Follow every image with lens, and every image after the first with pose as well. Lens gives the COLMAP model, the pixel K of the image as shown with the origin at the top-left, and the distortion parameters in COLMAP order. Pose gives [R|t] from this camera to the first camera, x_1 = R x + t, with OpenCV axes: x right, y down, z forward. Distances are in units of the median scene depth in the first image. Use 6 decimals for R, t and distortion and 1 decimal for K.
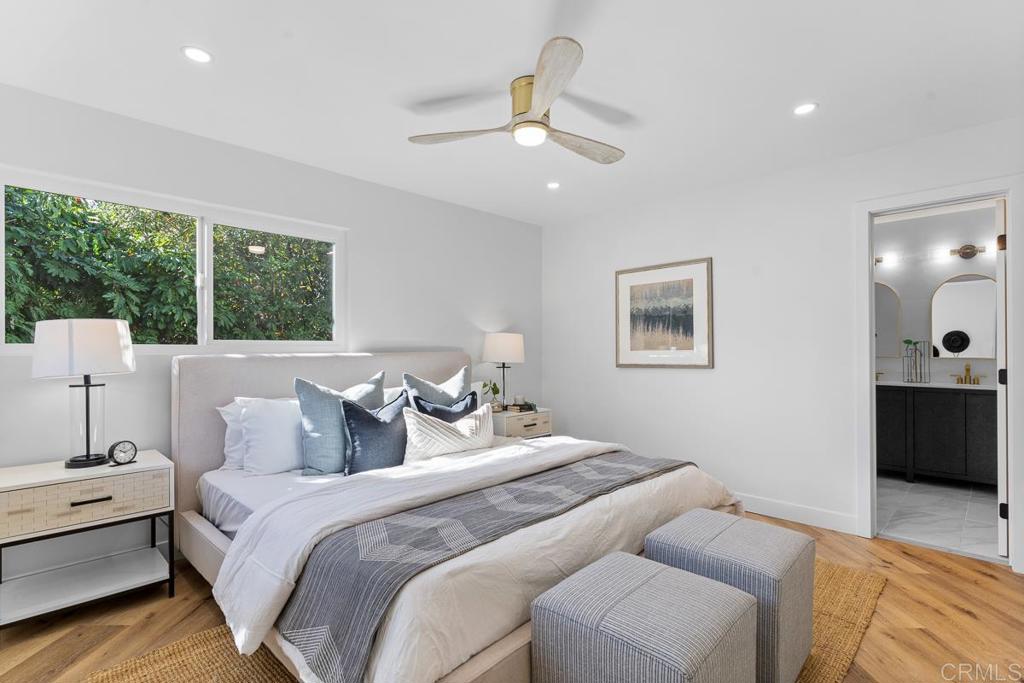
lens RADIAL K [[499.3, 0, 508.2], [0, 499.3, 344.7], [0, 0, 1]] dist [-0.000315, 0.000413]
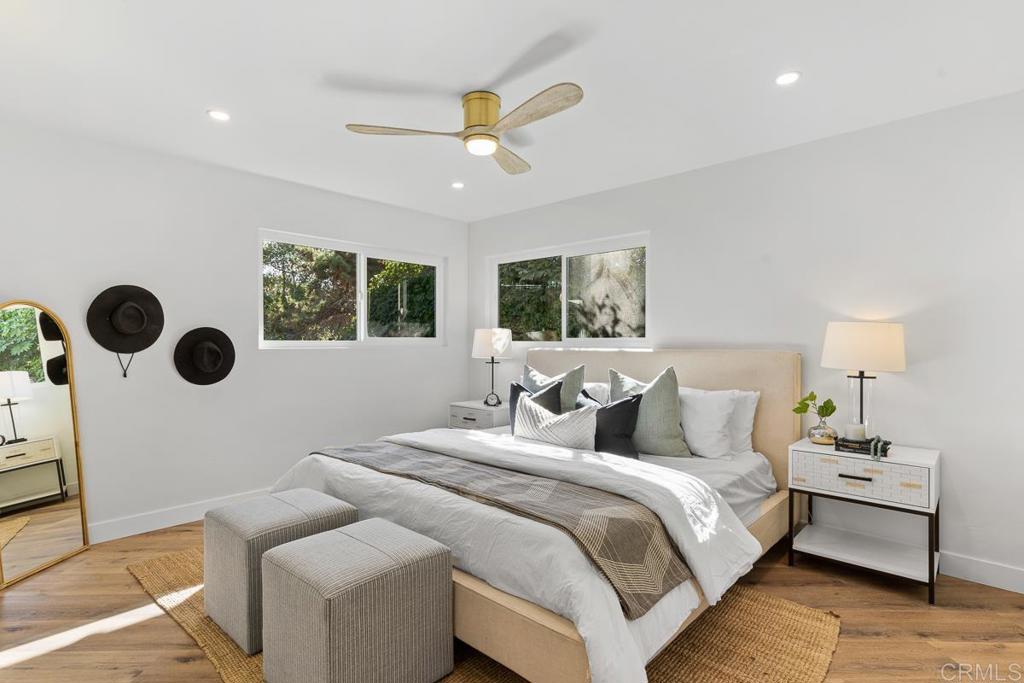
lens RADIAL K [[499.3, 0, 508.2], [0, 499.3, 344.7], [0, 0, 1]] dist [-0.000315, 0.000413]
pose [[0.007412, 0.007337, -0.999946, 1.073311], [0.004142, 0.999964, 0.007368, -0.002307], [0.999964, -0.004196, 0.007381, 1.001165]]
